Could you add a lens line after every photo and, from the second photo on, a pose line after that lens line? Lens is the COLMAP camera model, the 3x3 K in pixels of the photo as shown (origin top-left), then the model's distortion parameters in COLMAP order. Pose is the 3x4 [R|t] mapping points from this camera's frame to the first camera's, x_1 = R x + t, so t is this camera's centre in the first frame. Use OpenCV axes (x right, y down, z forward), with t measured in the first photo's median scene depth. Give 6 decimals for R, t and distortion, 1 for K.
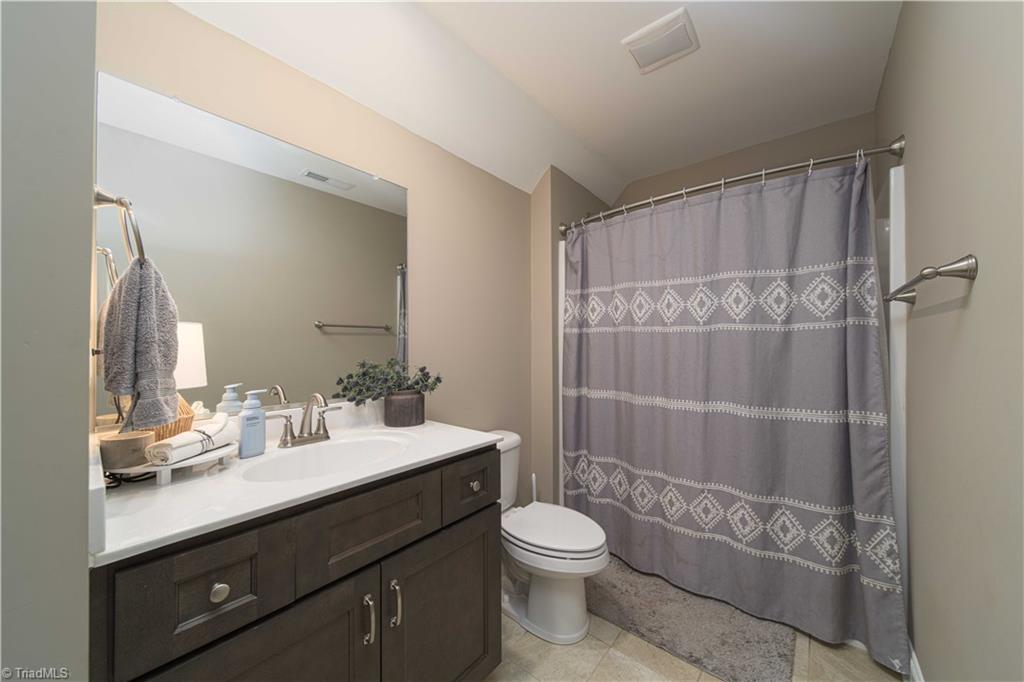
lens RADIAL K [[361.5, 0, 510.6], [0, 361.5, 341.6], [0, 0, 1]] dist [0.000540, -0.000047]
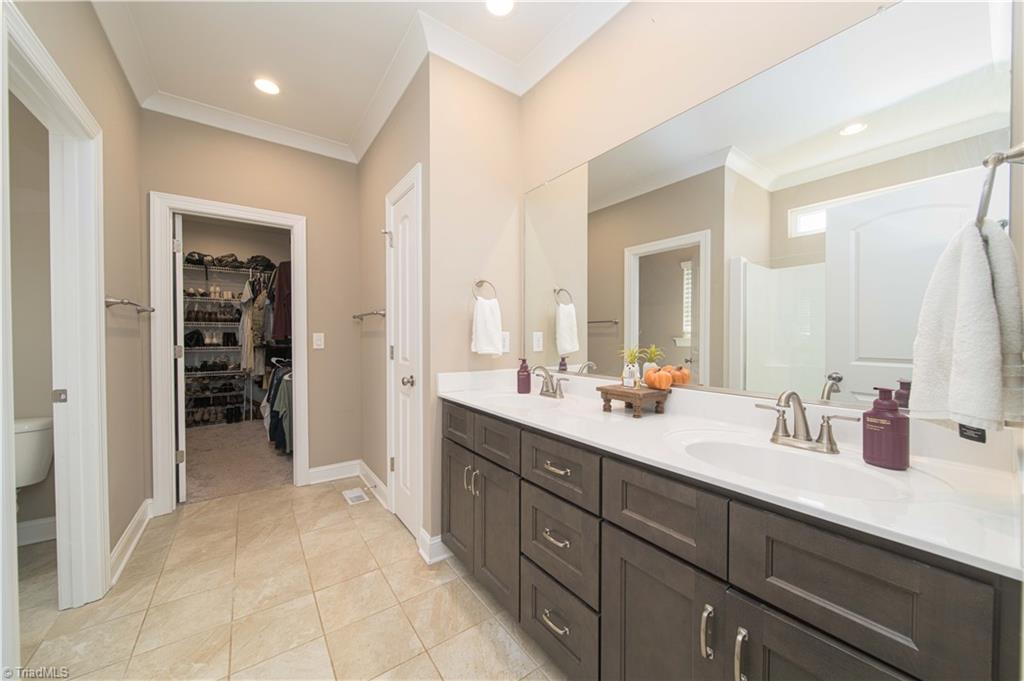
lens RADIAL K [[361.5, 0, 510.6], [0, 361.5, 341.1], [0, 0, 1]] dist [0.000540, -0.000047]
pose [[-0.235746, 0.013605, -0.971719, 0.483246], [0.013862, 0.999847, 0.010636, 0.008847], [0.971716, -0.010962, -0.235899, 0.576583]]
